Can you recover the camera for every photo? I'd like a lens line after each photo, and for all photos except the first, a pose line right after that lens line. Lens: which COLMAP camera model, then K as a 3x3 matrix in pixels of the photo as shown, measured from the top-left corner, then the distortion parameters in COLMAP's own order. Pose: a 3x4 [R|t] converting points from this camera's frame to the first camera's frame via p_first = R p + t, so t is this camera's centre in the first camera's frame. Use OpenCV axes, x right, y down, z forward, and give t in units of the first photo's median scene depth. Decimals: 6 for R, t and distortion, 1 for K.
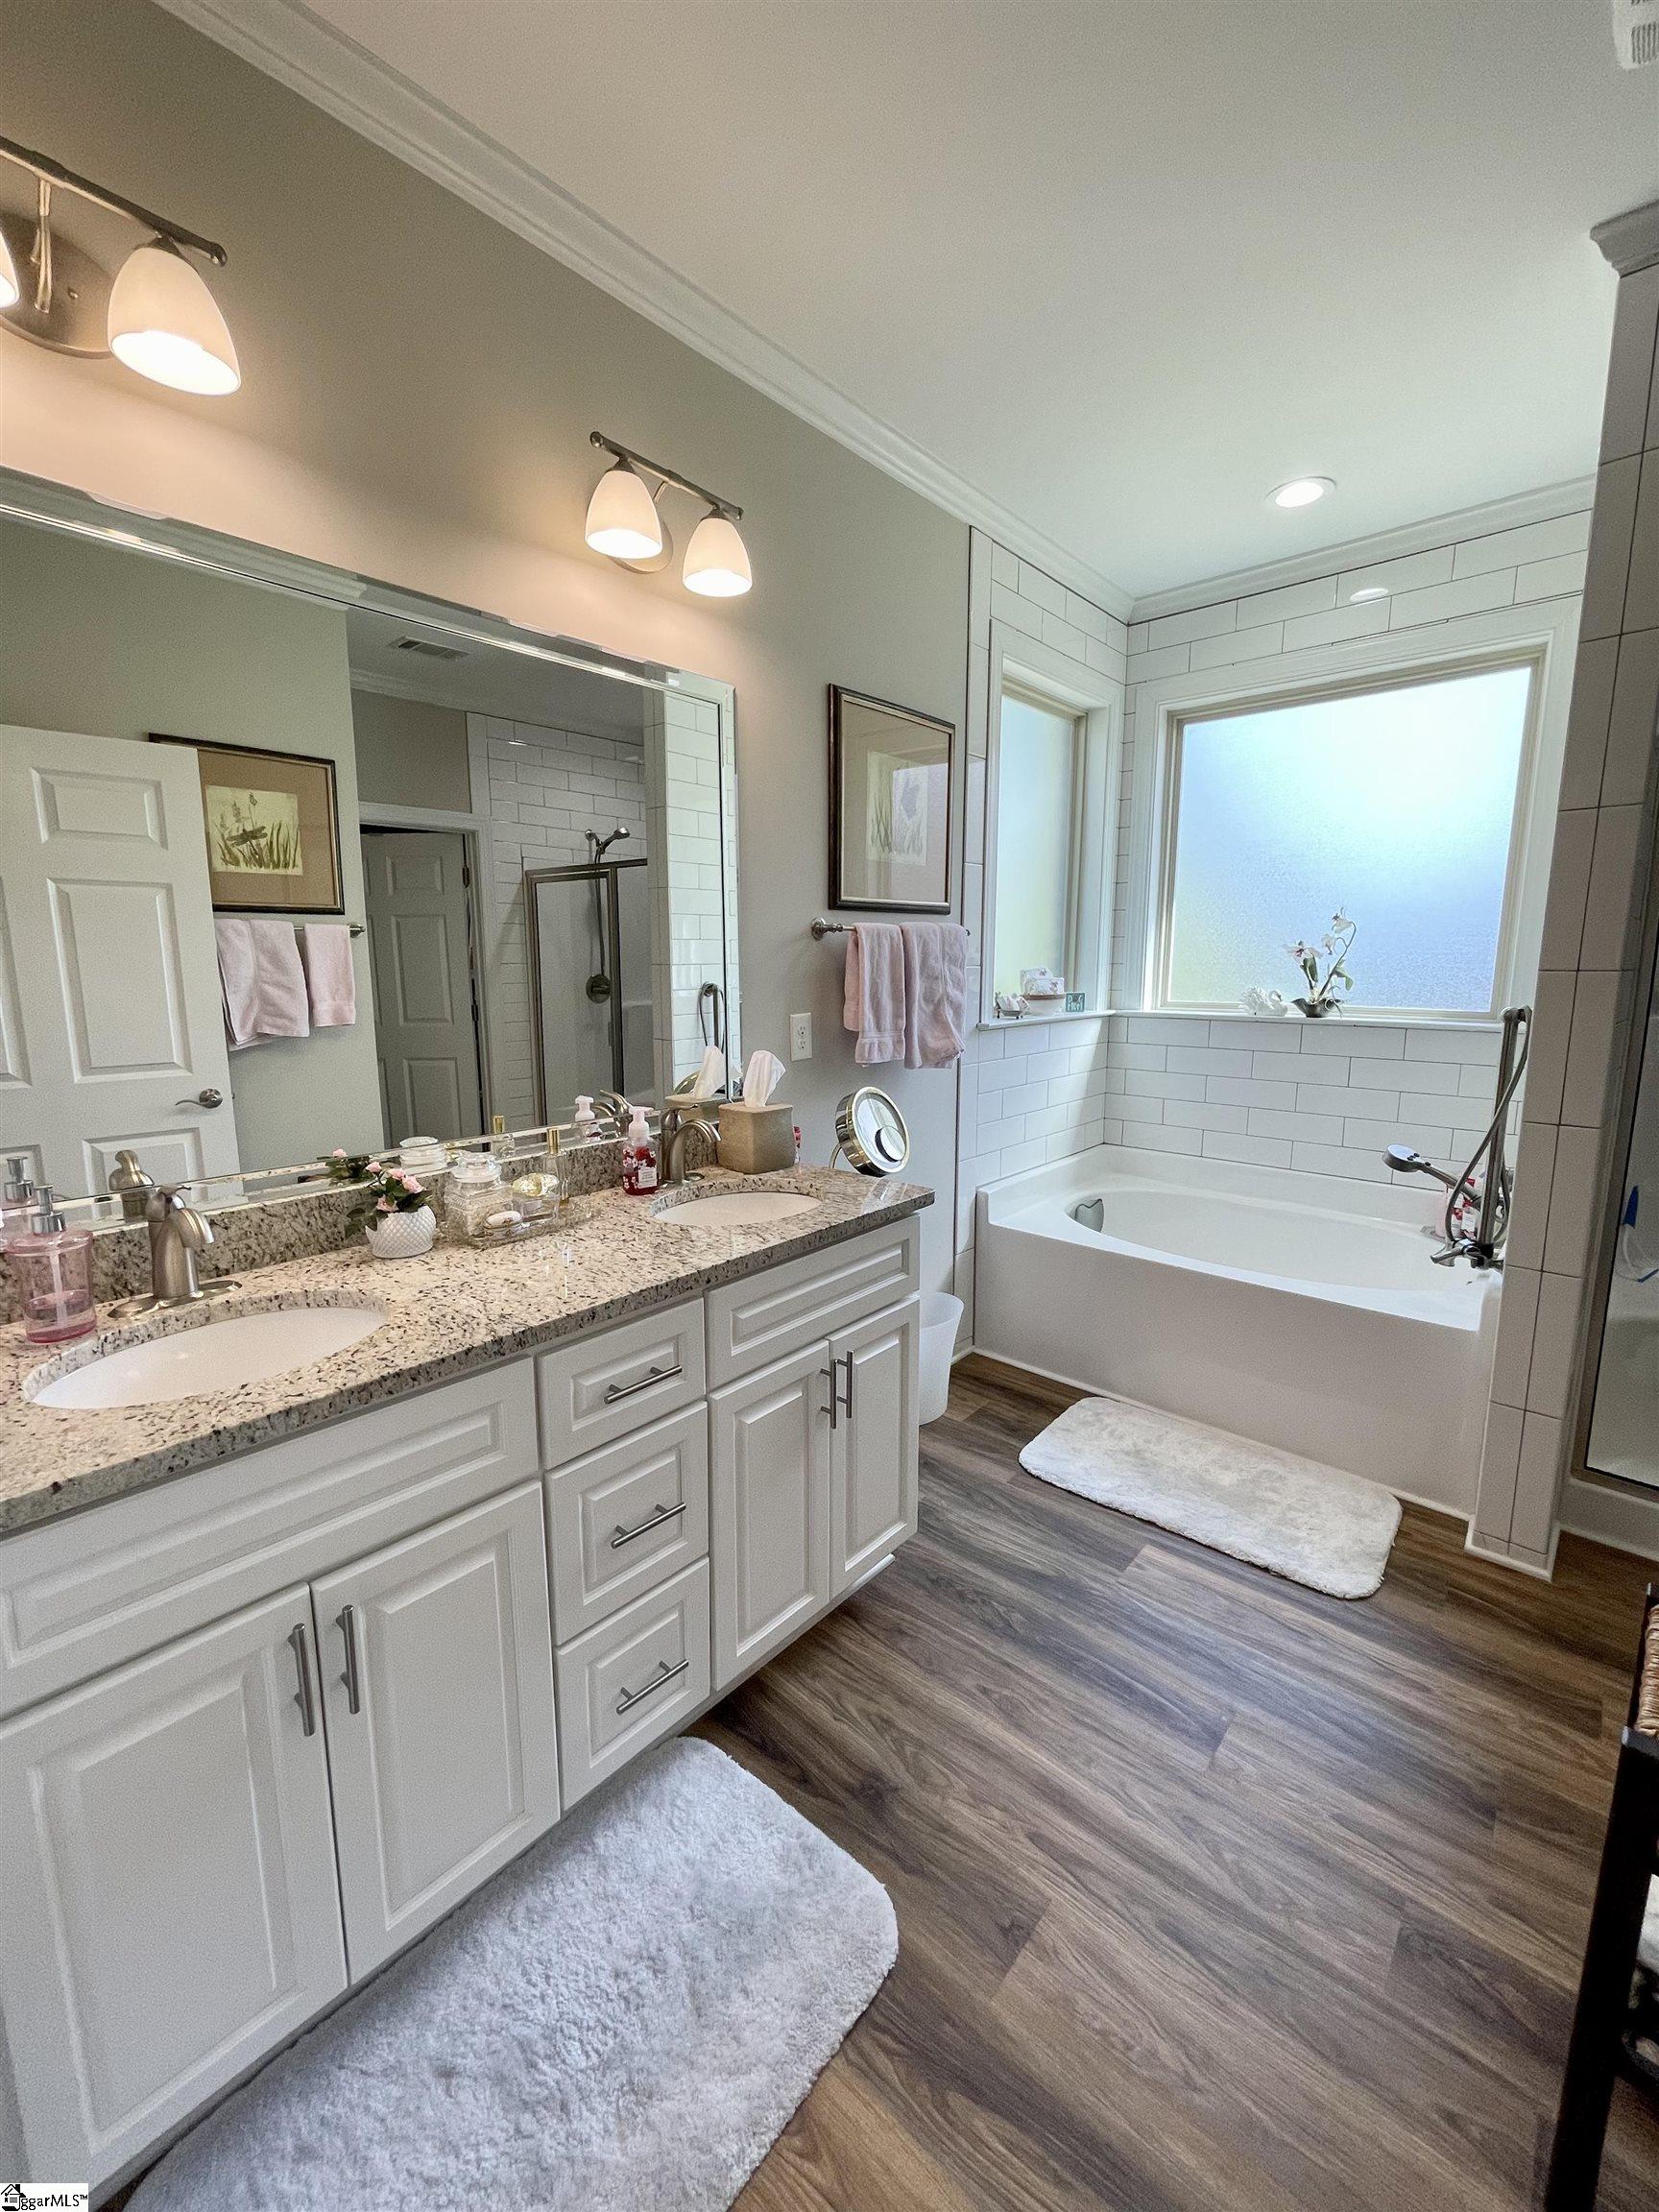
lens RADIAL K [[891.1, 0, 822.8], [0, 891.1, 1102.1], [0, 0, 1]] dist [-0.001187, -0.000052]
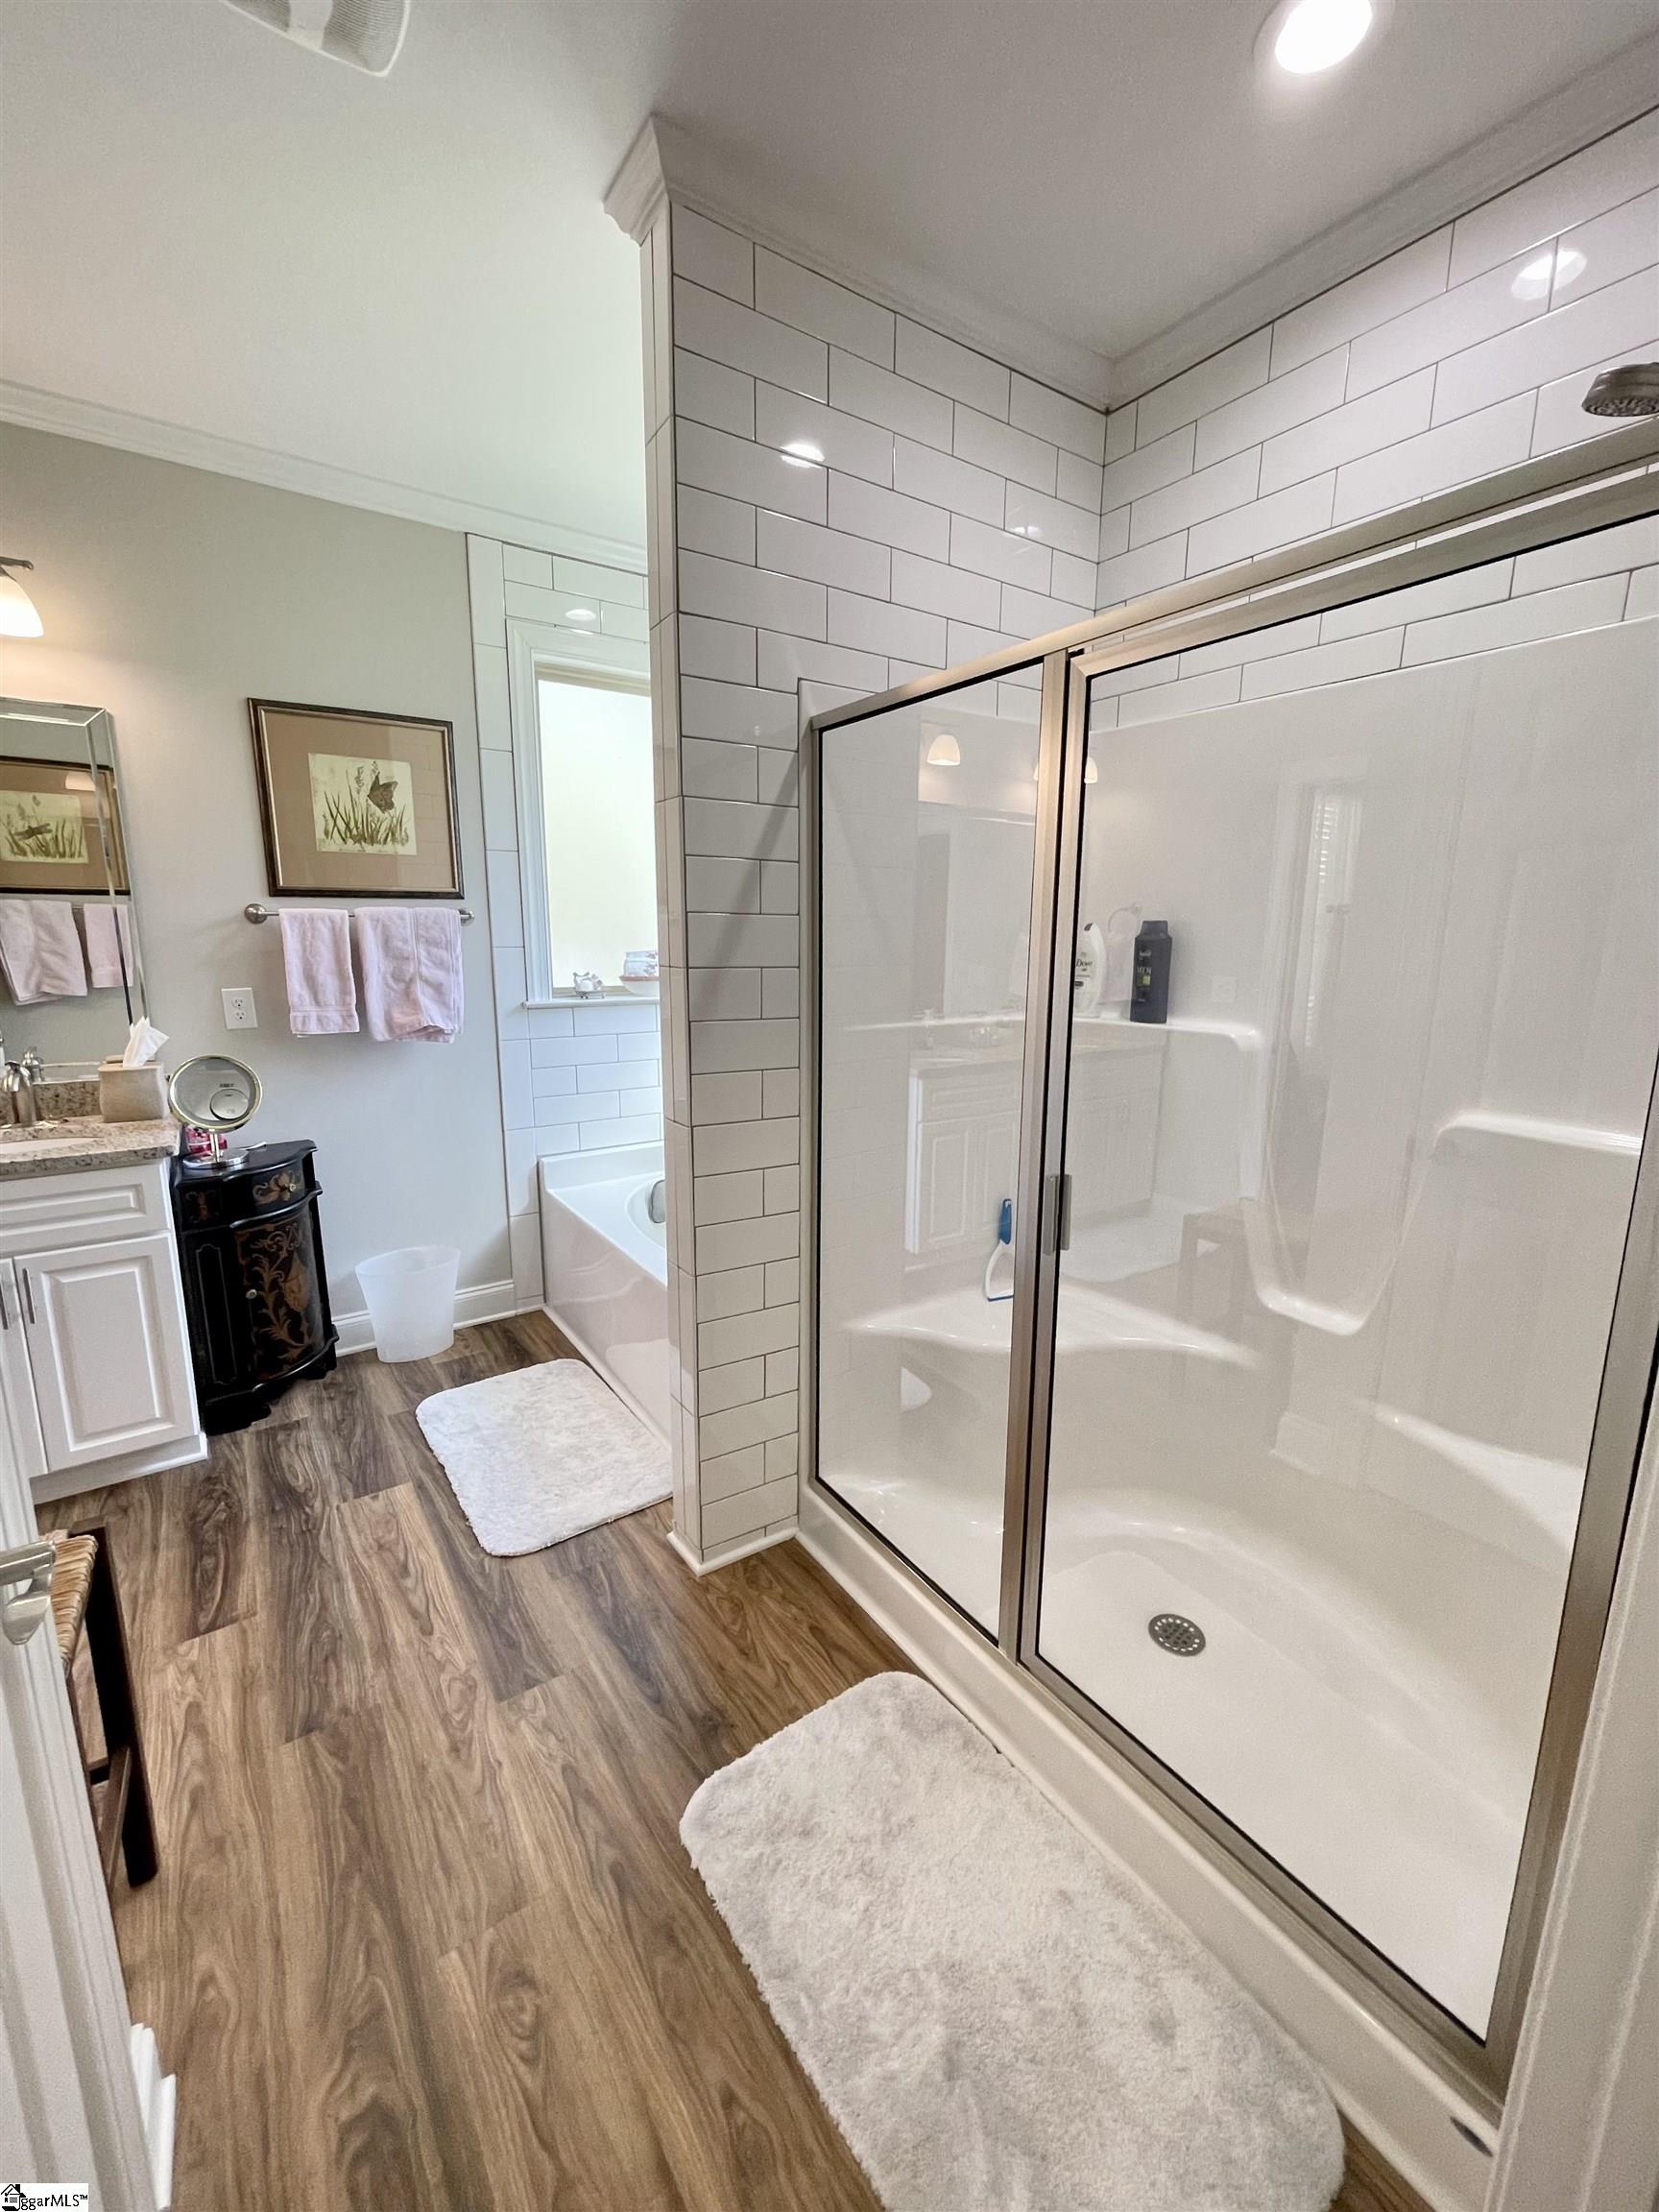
lens RADIAL K [[891.1, 0, 827.2], [0, 891.1, 1102.8], [0, 0, 1]] dist [-0.001187, -0.000052]
pose [[0.971540, 0.057360, -0.229825, 0.742304], [-0.050032, 0.998040, 0.037590, -0.024944], [0.231531, -0.025022, 0.972506, 0.043776]]
